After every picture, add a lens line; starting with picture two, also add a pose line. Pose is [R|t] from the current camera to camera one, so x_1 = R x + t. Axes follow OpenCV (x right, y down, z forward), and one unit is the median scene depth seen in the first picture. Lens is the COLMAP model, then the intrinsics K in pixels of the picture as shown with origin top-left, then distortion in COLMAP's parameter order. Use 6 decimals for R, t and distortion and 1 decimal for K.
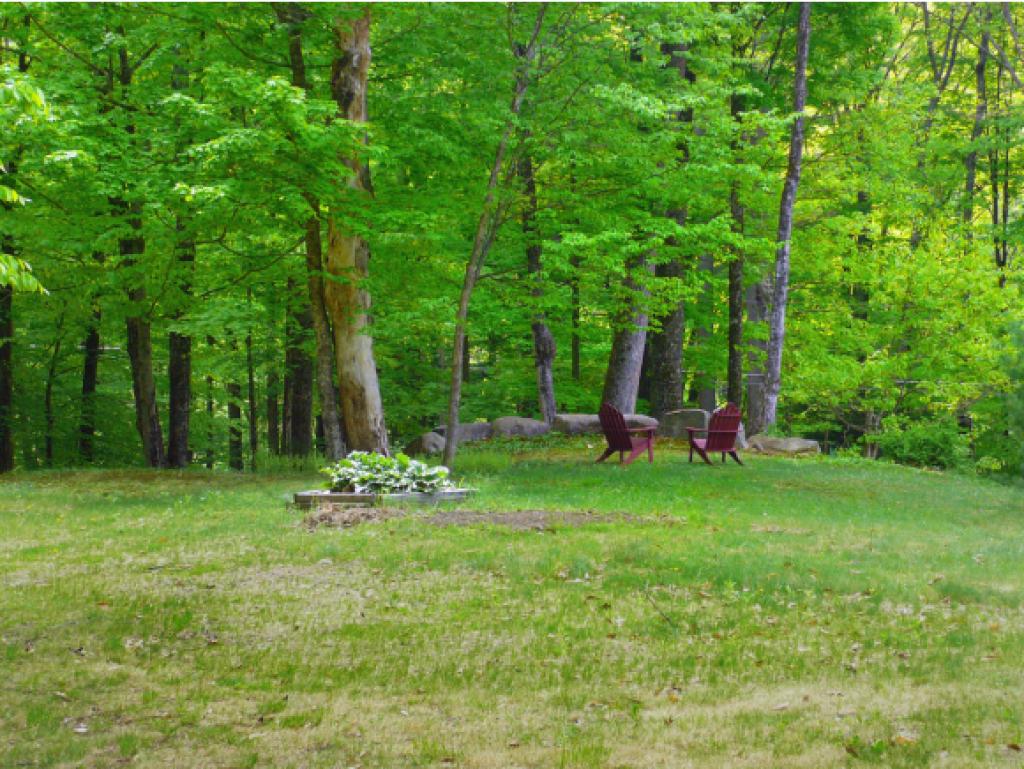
lens RADIAL K [[1717.7, 0, 512.0], [0, 1717.7, 384.5], [0, 0, 1]] dist [-0.030414, -0.062915]
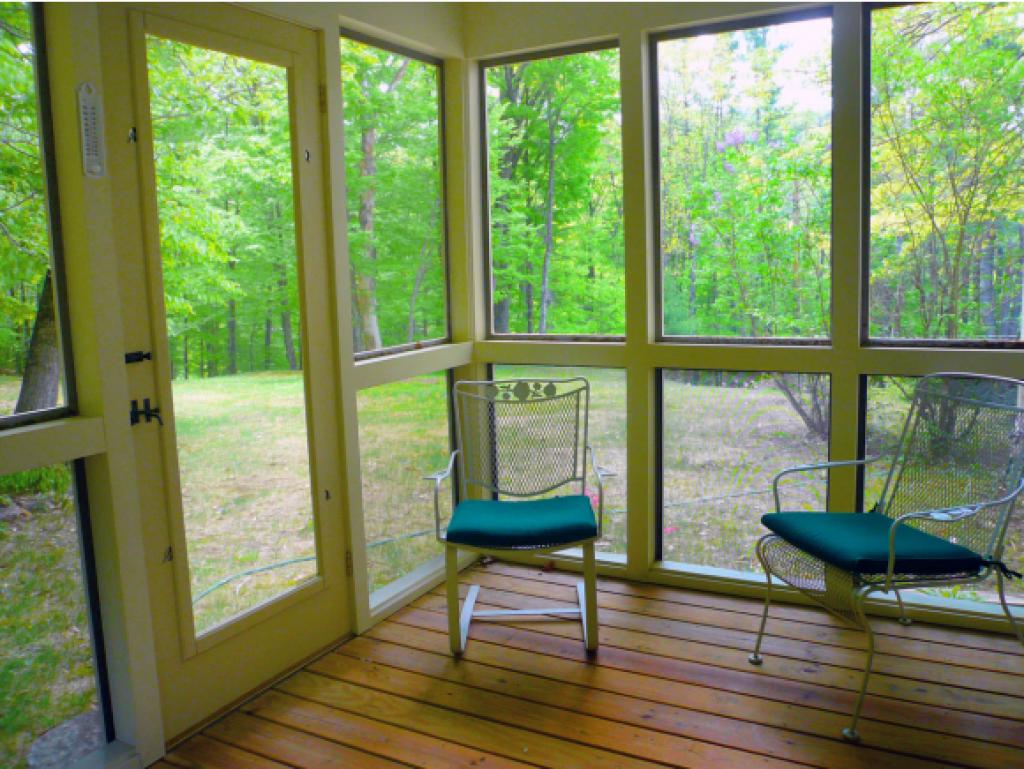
lens RADIAL K [[862.1, 0, 512.0], [0, 862.1, 384.5], [0, 0, 1]] dist [-0.125303, 0.123242]
pose [[0.999456, -0.018643, 0.027195, 0.080885], [0.017977, 0.999537, 0.024534, 0.044730], [-0.027640, -0.024031, 0.999329, -0.267447]]
